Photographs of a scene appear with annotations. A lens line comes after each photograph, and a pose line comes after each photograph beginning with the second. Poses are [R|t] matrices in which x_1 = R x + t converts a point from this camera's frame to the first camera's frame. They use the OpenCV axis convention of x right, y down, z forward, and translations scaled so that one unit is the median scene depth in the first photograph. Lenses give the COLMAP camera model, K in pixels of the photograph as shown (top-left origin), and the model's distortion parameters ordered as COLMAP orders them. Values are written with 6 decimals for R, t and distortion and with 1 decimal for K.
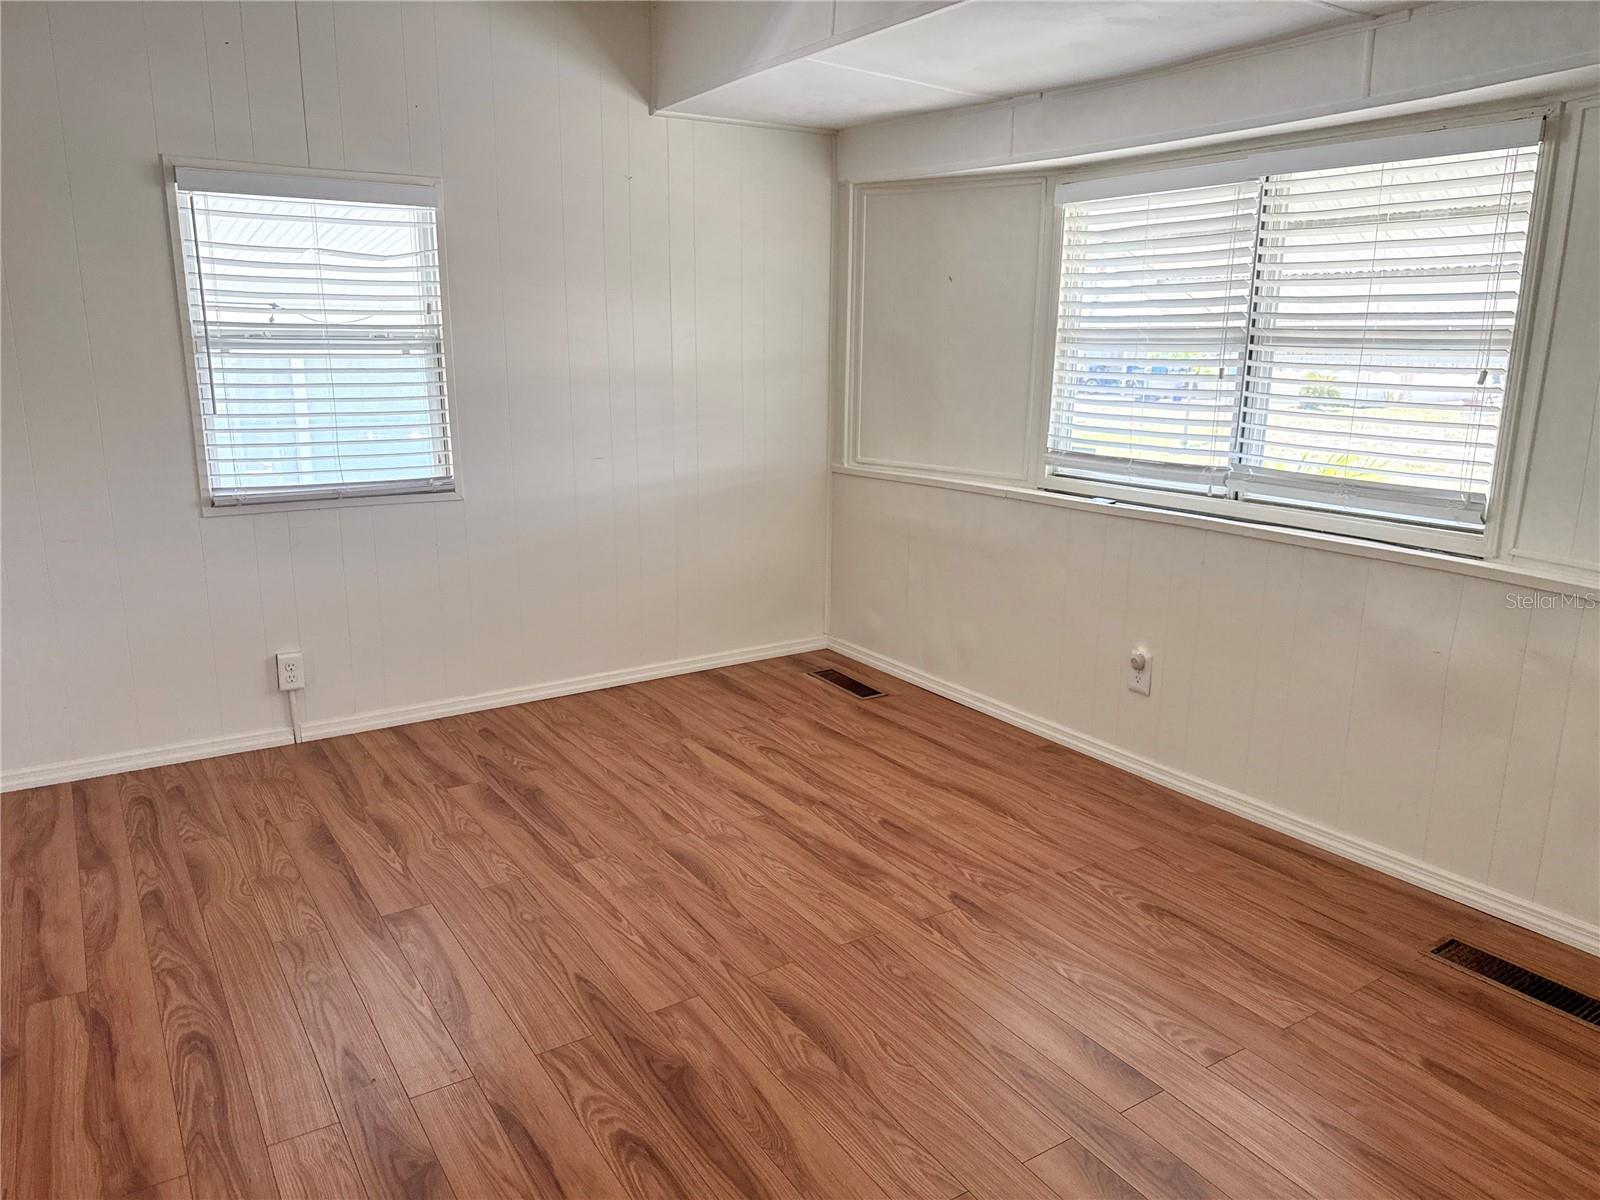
lens RADIAL K [[1123.1, 0, 803.3], [0, 1123.1, 609.5], [0, 0, 1]] dist [0.124646, -0.189643]
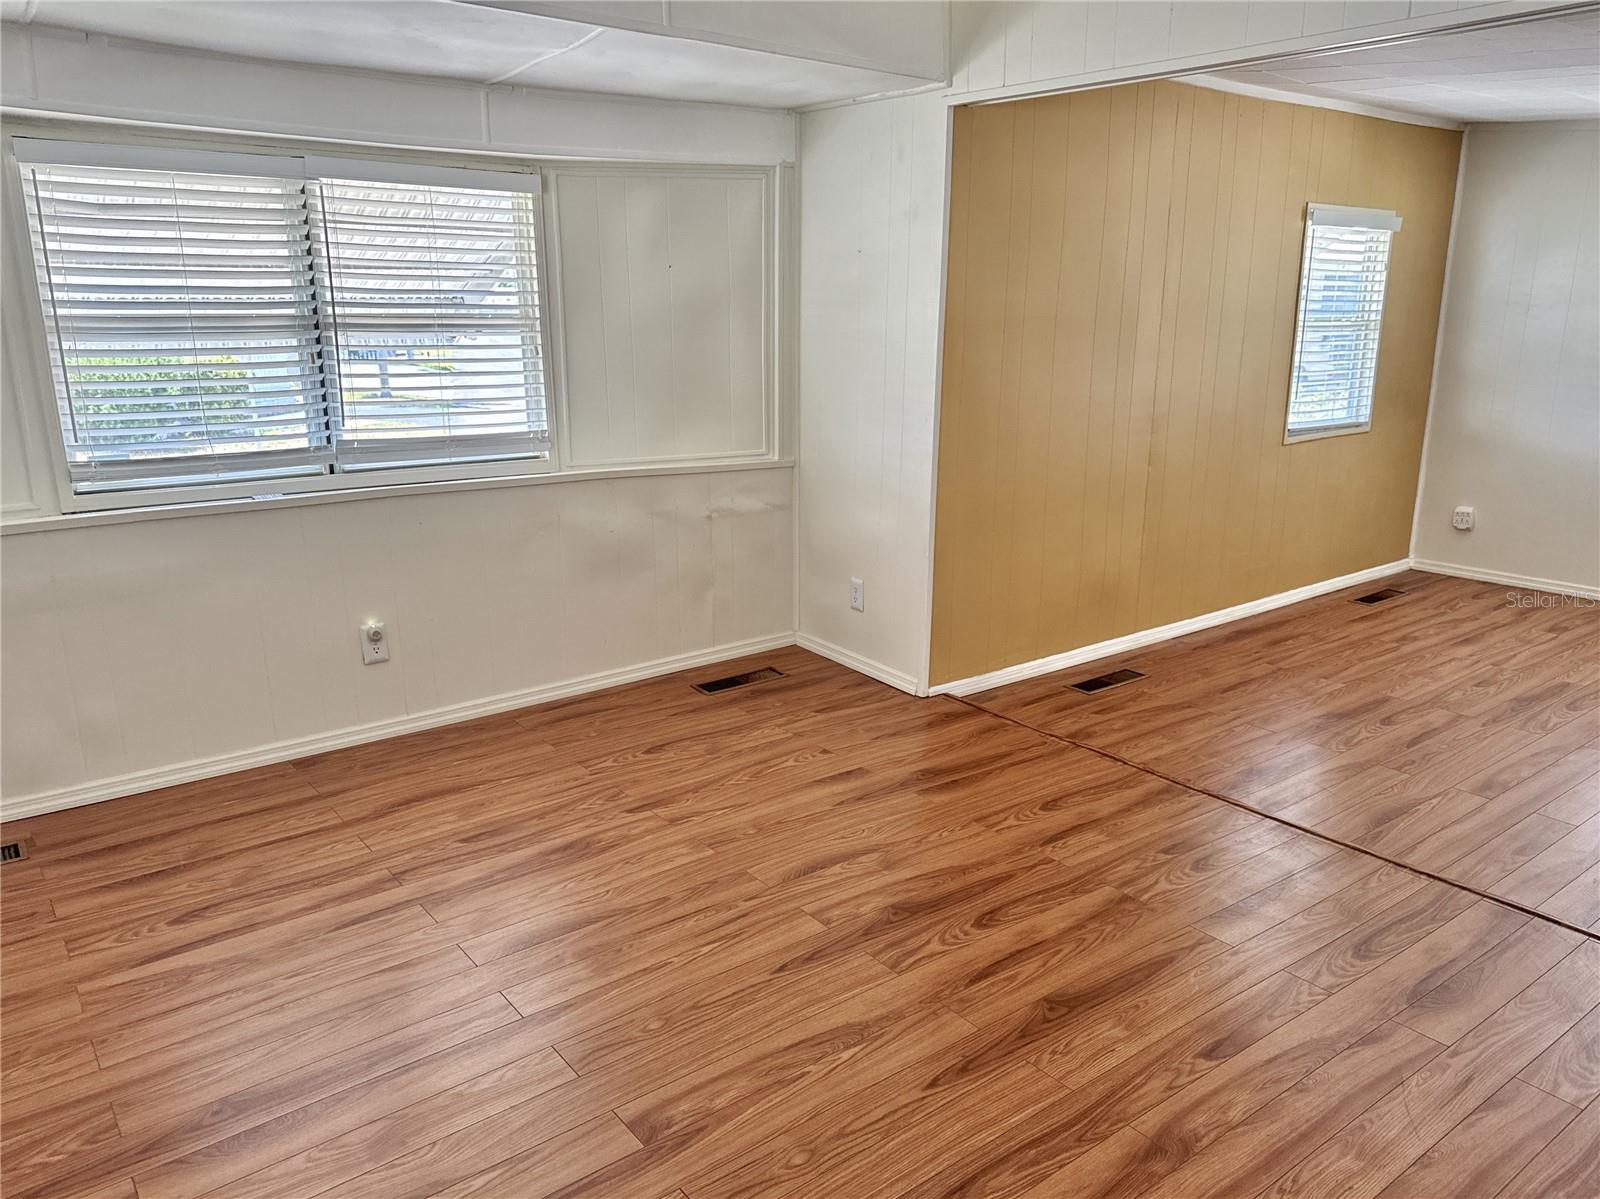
lens RADIAL K [[1123.1, 0, 803.3], [0, 1123.1, 609.0], [0, 0, 1]] dist [0.124646, -0.189643]
pose [[-0.079203, -0.263986, 0.961269, -0.839401], [0.230587, 0.933294, 0.275303, -0.197170], [-0.969823, 0.243461, -0.013048, 0.698531]]
